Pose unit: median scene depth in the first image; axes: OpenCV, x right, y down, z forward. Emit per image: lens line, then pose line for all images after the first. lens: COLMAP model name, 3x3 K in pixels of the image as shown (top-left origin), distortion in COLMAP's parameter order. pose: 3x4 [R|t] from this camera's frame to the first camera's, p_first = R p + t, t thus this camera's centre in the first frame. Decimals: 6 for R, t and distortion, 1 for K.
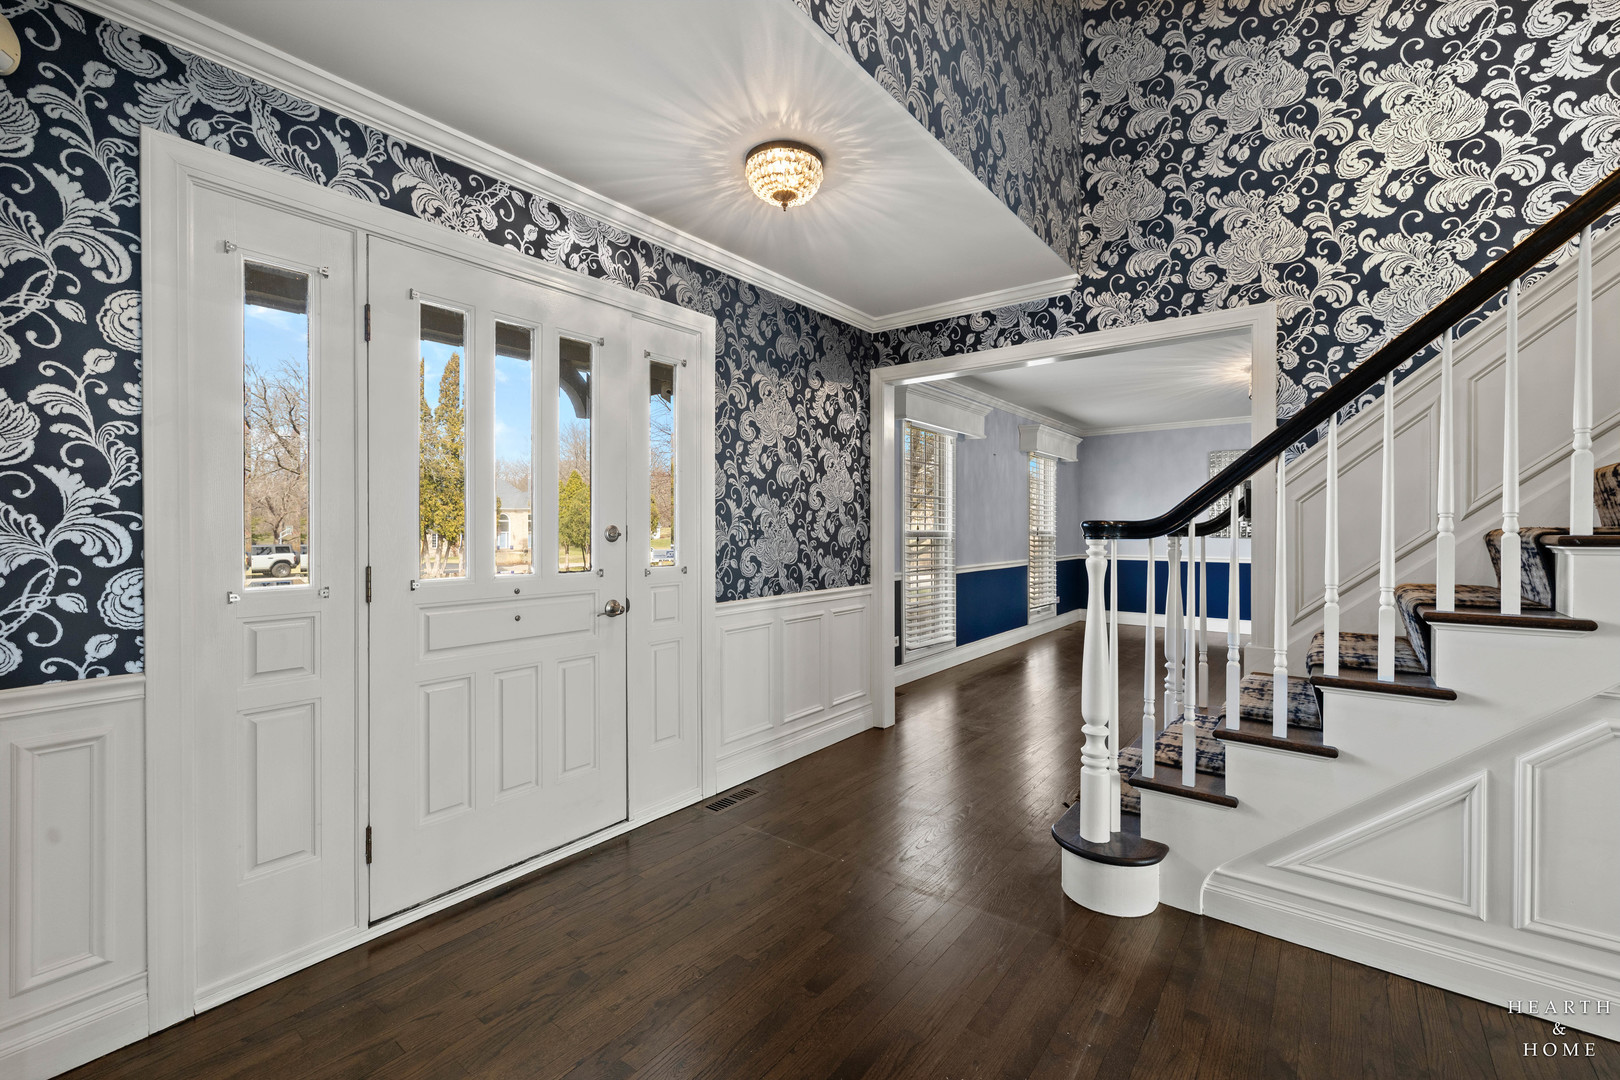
lens RADIAL K [[686.9, 0, 810.0], [0, 686.9, 540.0], [0, 0, 1]] dist [0.000222, 0.000067]
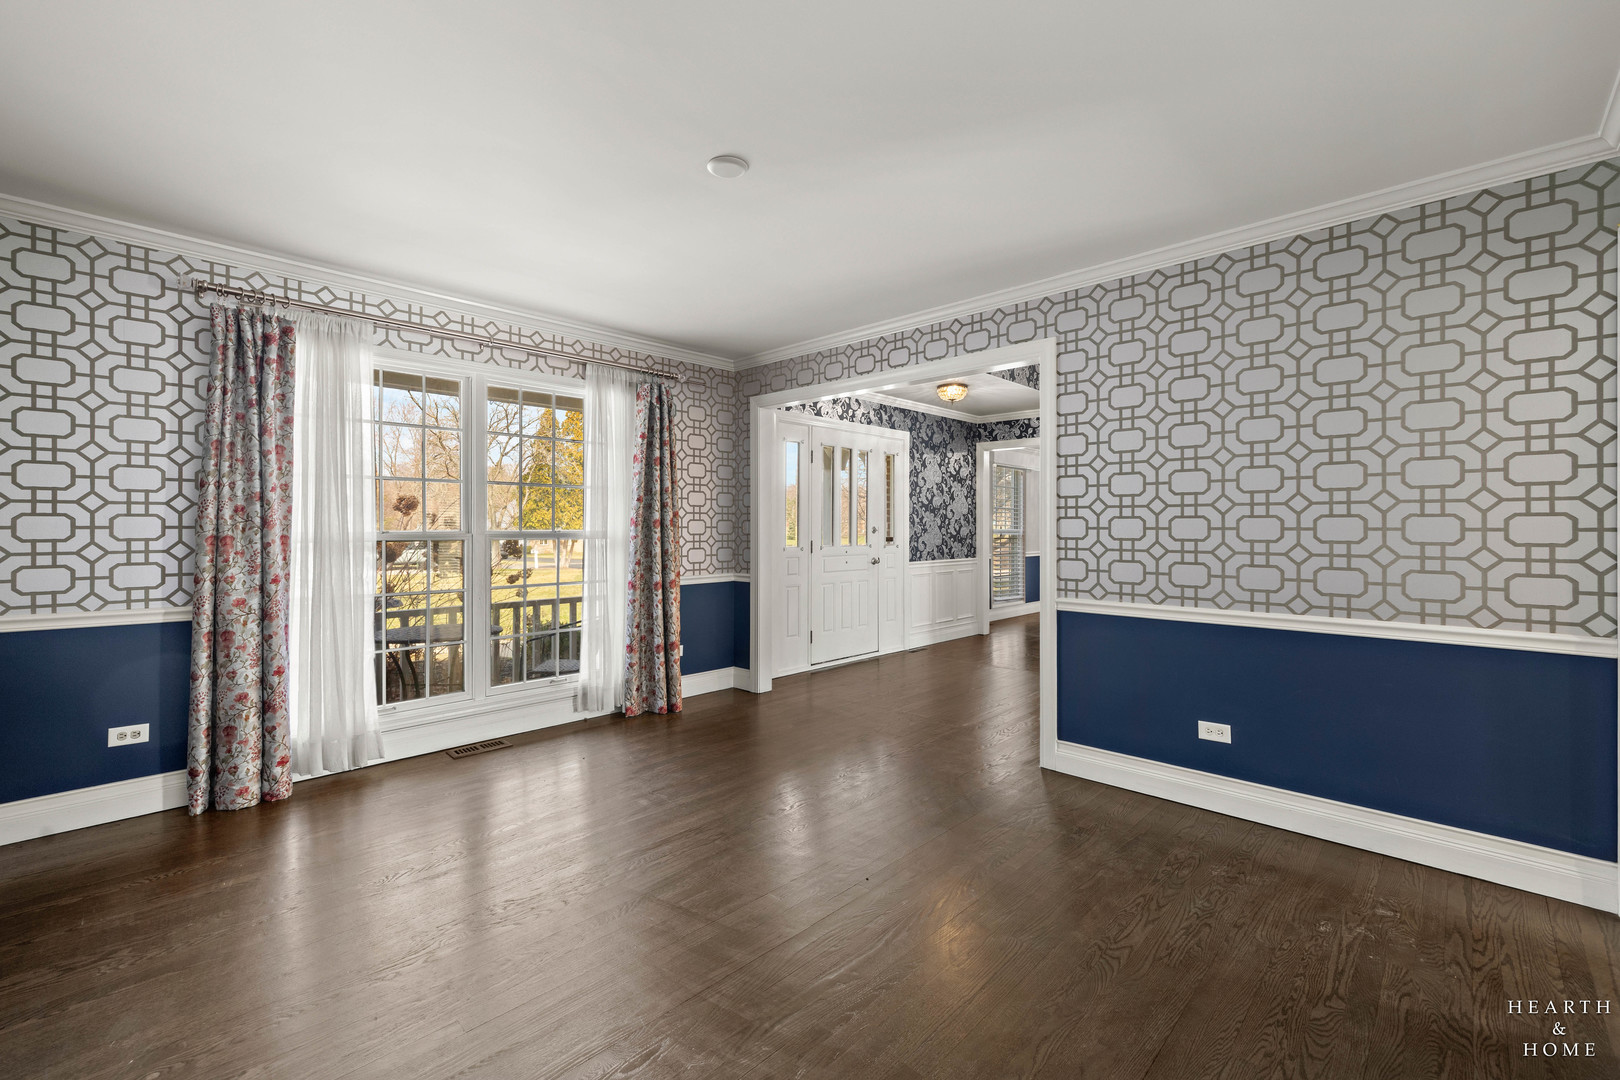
lens RADIAL K [[686.9, 0, 810.0], [0, 686.9, 540.0], [0, 0, 1]] dist [0.000222, 0.000067]
pose [[0.994482, -0.000503, -0.104903, -0.190958], [0.000121, 0.999993, -0.003641, 0.025982], [0.104904, 0.003608, 0.994476, -1.040835]]
